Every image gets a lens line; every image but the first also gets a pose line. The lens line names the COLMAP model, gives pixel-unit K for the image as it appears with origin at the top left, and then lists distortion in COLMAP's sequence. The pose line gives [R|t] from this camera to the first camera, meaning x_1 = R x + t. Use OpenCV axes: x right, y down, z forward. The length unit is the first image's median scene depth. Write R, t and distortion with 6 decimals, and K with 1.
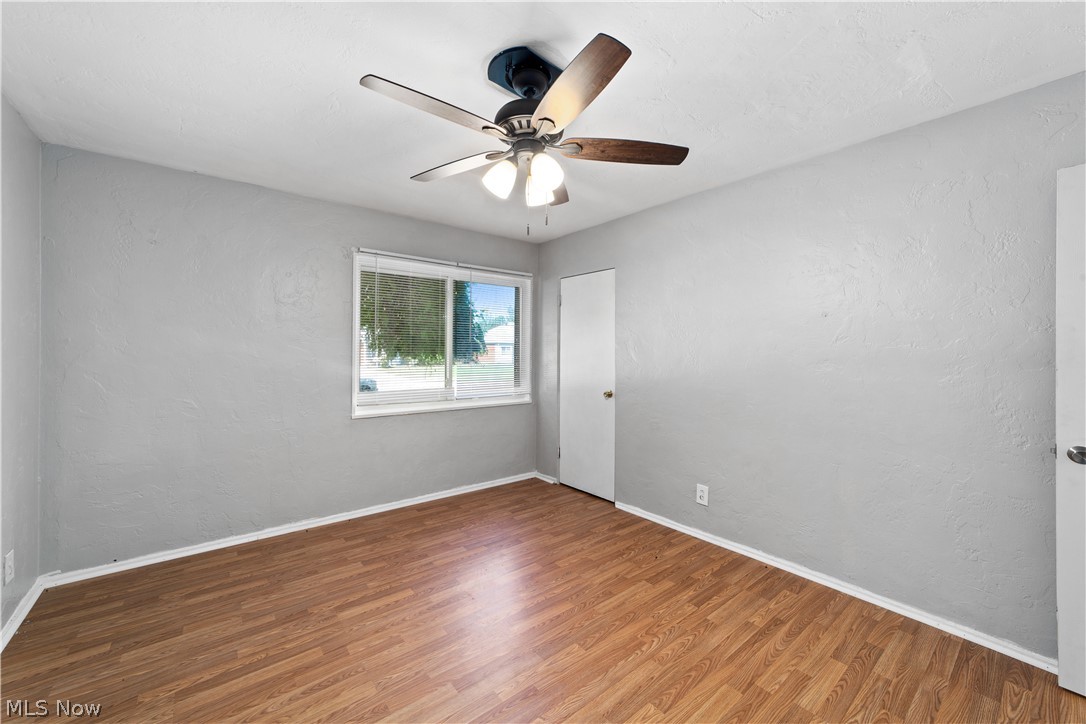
lens RADIAL K [[420.4, 0, 538.7], [0, 420.4, 349.1], [0, 0, 1]] dist [-0.007935, 0.004796]
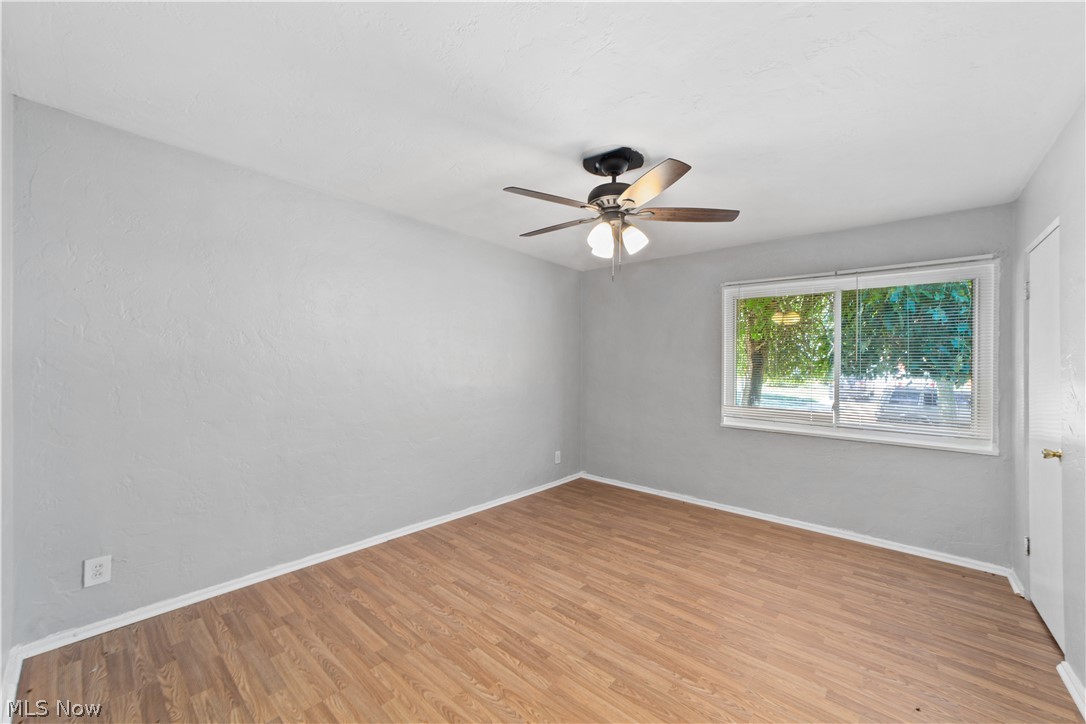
lens RADIAL K [[420.4, 0, 544.0], [0, 420.4, 360.6], [0, 0, 1]] dist [-0.007935, 0.004796]
pose [[0.186314, -0.011898, -0.982418, 0.756555], [-0.008418, 0.999871, -0.013705, -0.000562], [0.982454, 0.010824, 0.186190, 0.328084]]
